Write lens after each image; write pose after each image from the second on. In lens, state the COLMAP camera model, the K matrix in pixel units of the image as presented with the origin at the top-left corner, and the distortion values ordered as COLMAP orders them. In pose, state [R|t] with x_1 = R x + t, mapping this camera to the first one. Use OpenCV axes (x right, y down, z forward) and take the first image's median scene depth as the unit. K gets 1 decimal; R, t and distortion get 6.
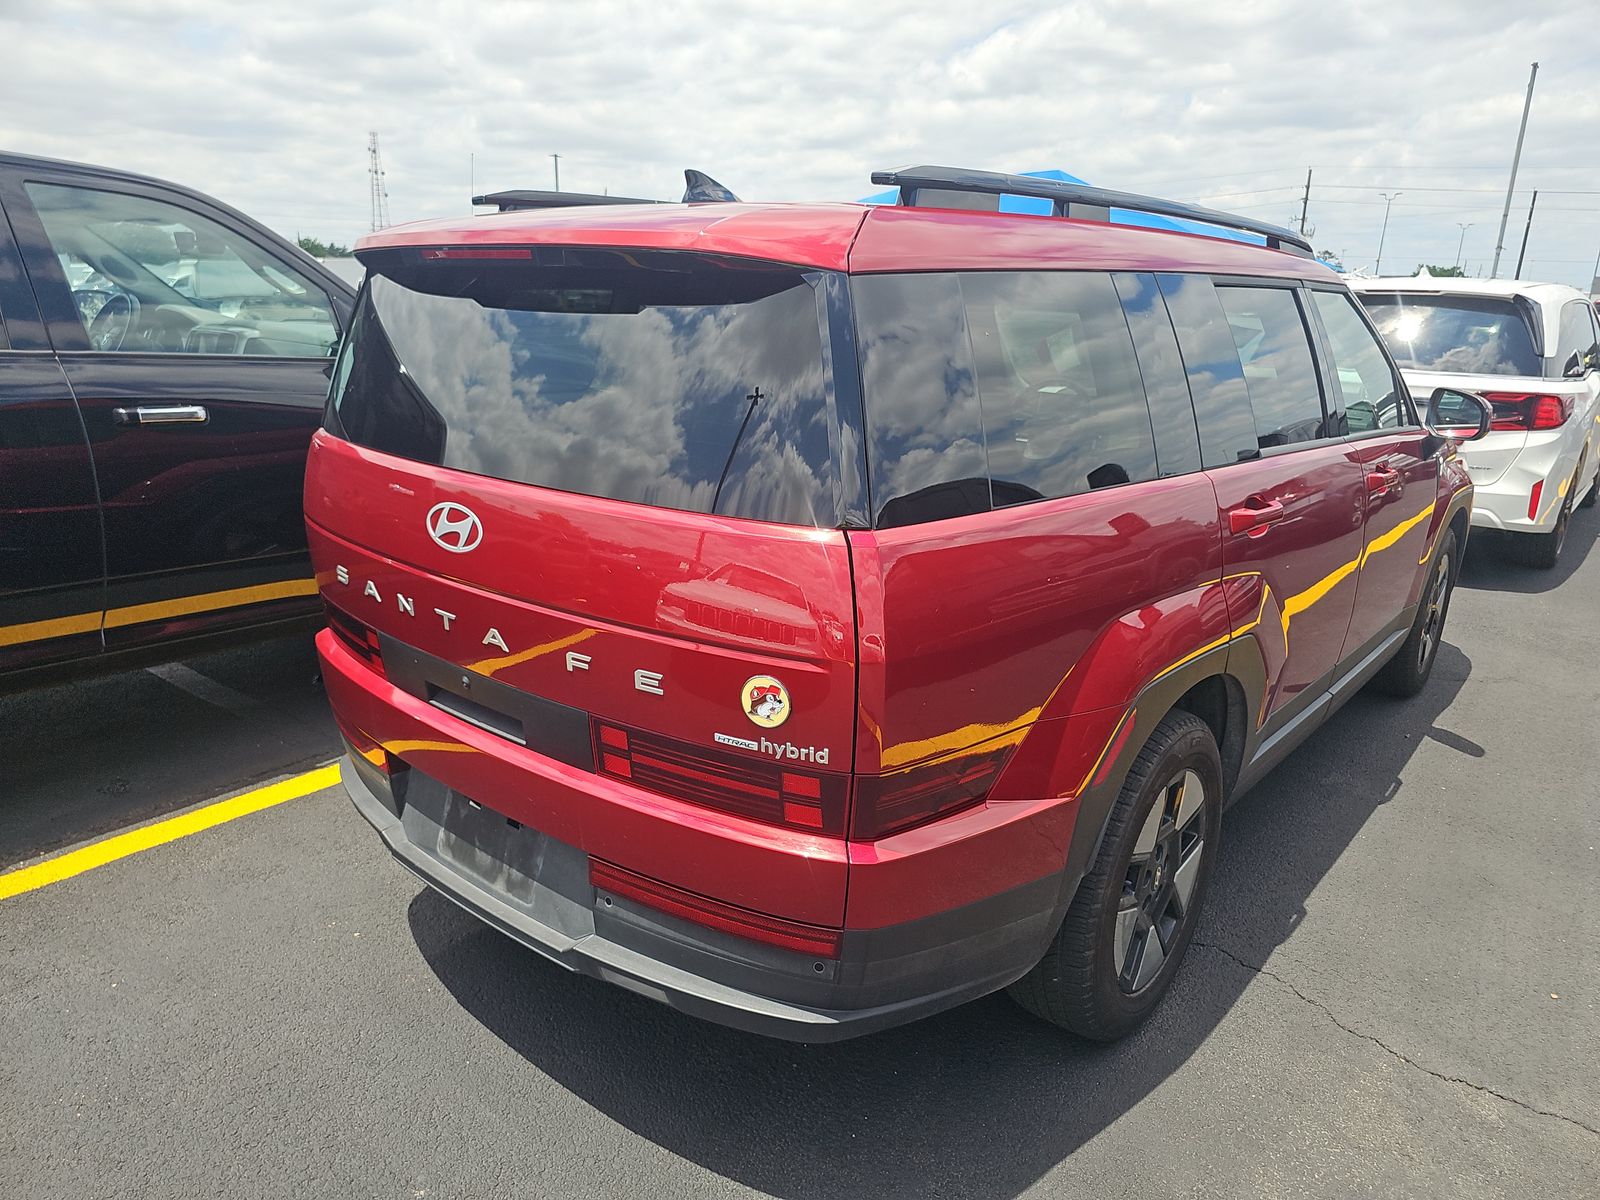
lens RADIAL K [[1094.7, 0, 802.6], [0, 1094.7, 610.5], [0, 0, 1]] dist [0.016283, -0.025321]
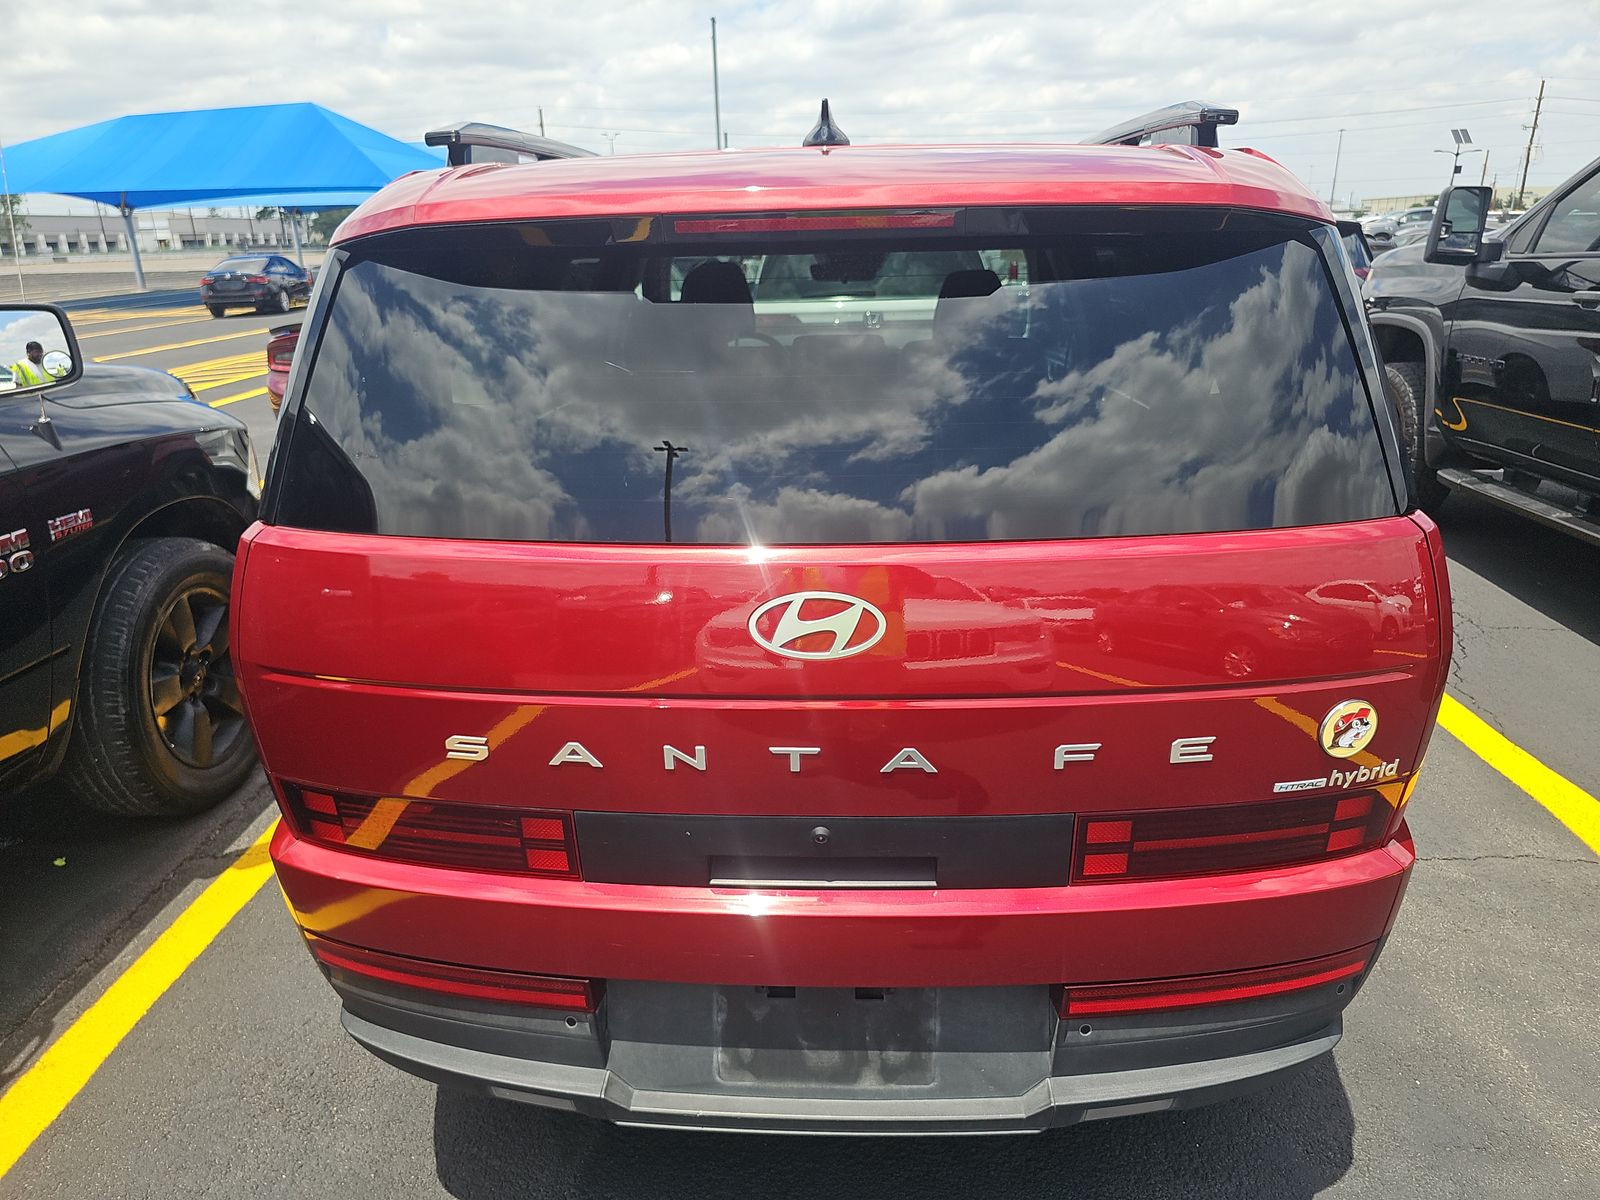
lens RADIAL K [[1094.7, 0, 801.7], [0, 1094.7, 603.3], [0, 0, 1]] dist [0.016283, -0.025321]
pose [[0.791403, -0.229233, 0.566686, -0.680340], [0.204101, 0.972916, 0.108523, -0.158701], [-0.576215, 0.029776, 0.816755, 0.423593]]
